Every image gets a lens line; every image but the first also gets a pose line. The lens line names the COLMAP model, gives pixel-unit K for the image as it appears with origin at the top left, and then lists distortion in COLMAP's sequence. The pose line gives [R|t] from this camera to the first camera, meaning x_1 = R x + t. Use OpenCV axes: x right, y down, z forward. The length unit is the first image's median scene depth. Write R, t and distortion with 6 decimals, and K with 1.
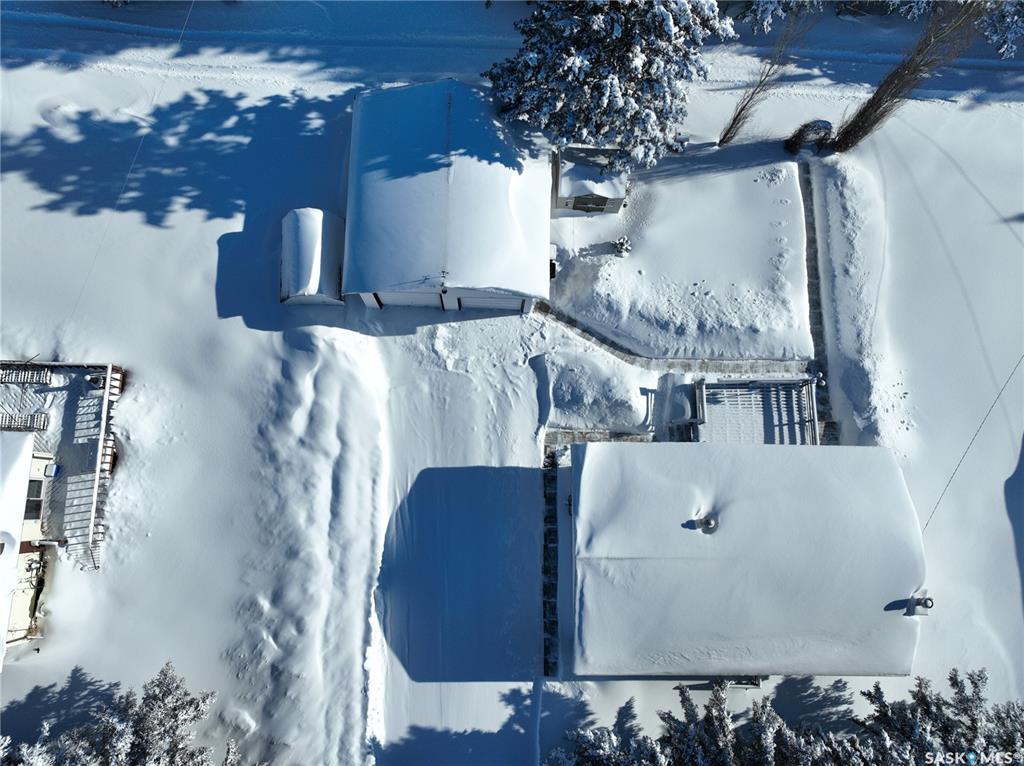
lens RADIAL K [[723.2, 0, 506.8], [0, 723.2, 380.5], [0, 0, 1]] dist [0.011313, 0.001004]
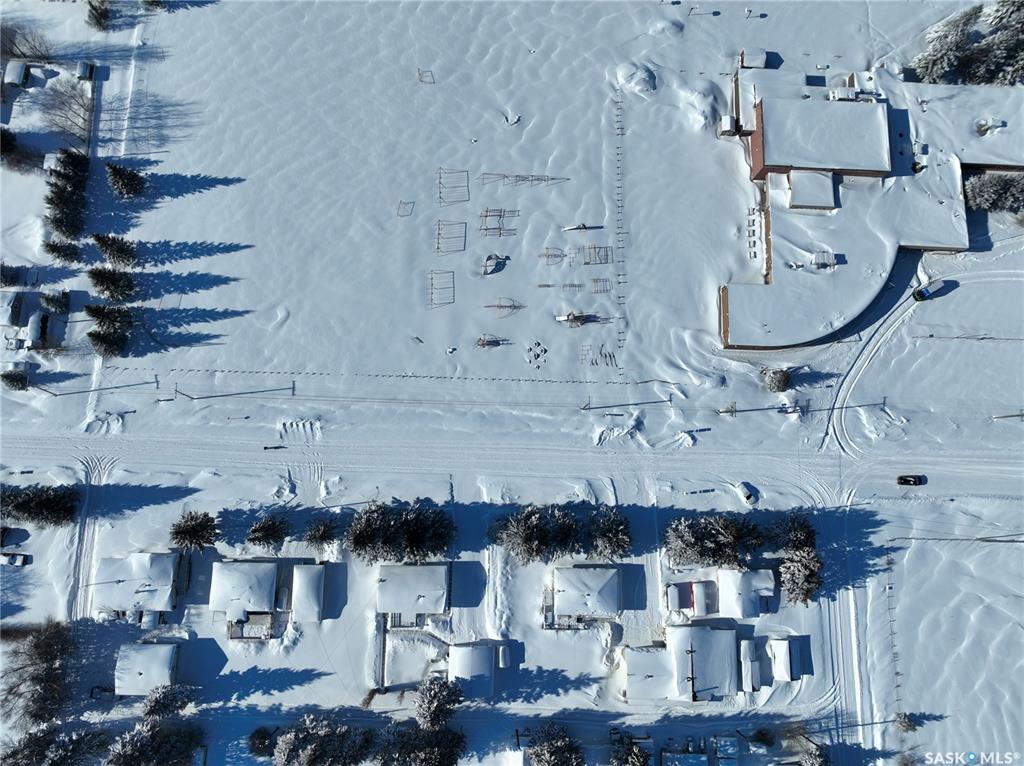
lens RADIAL K [[723.2, 0, 506.8], [0, 723.2, 380.5], [0, 0, 1]] dist [0.011313, 0.001004]
pose [[-0.996561, -0.021983, -0.079897, 0.093921], [-0.009697, -0.926606, 0.375908, -0.266655], [-0.082297, 0.375390, 0.923206, -3.667120]]
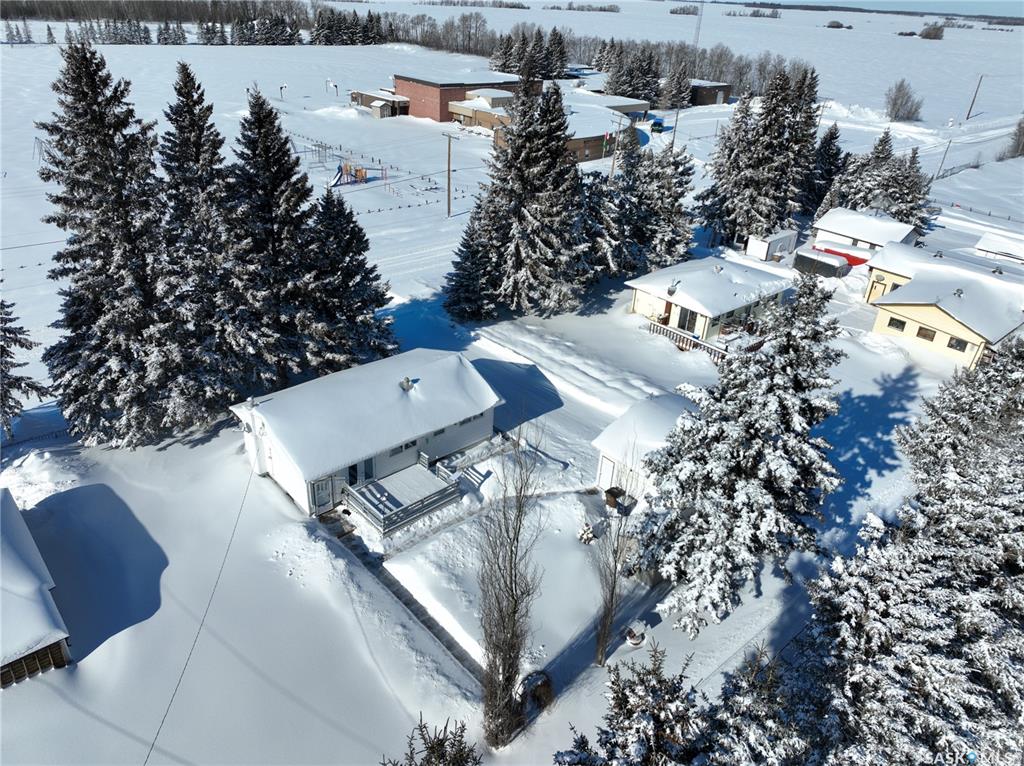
lens RADIAL K [[705.6, 0, 510.4], [0, 705.6, 389.0], [0, 0, 1]] dist [-0.003542, 0.009562]
pose [[-0.735493, 0.268969, -0.621856, 0.883363], [-0.676180, -0.233455, 0.698769, -0.834646], [0.042771, 0.934427, 0.353576, 0.425595]]
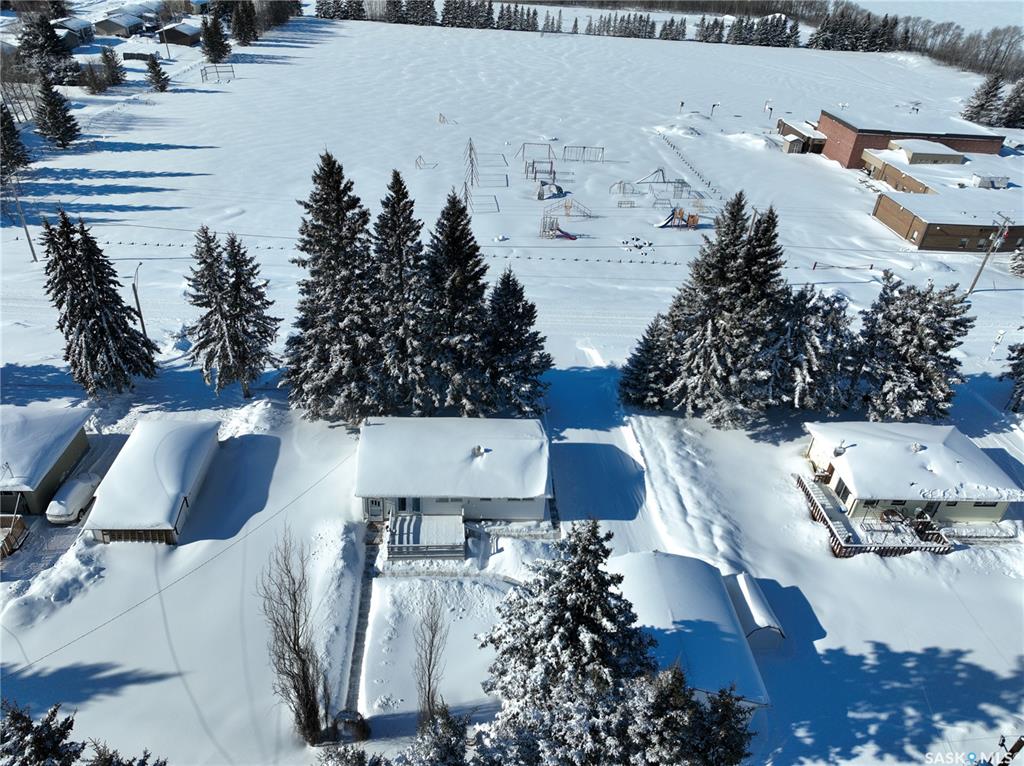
lens RADIAL K [[705.6, 0, 510.4], [0, 705.6, 389.0], [0, 0, 1]] dist [-0.003542, 0.009562]
pose [[-0.993126, -0.039147, -0.110309, 0.338234], [-0.086149, -0.393518, 0.915272, -1.164925], [-0.079239, 0.918483, 0.387440, 0.142254]]
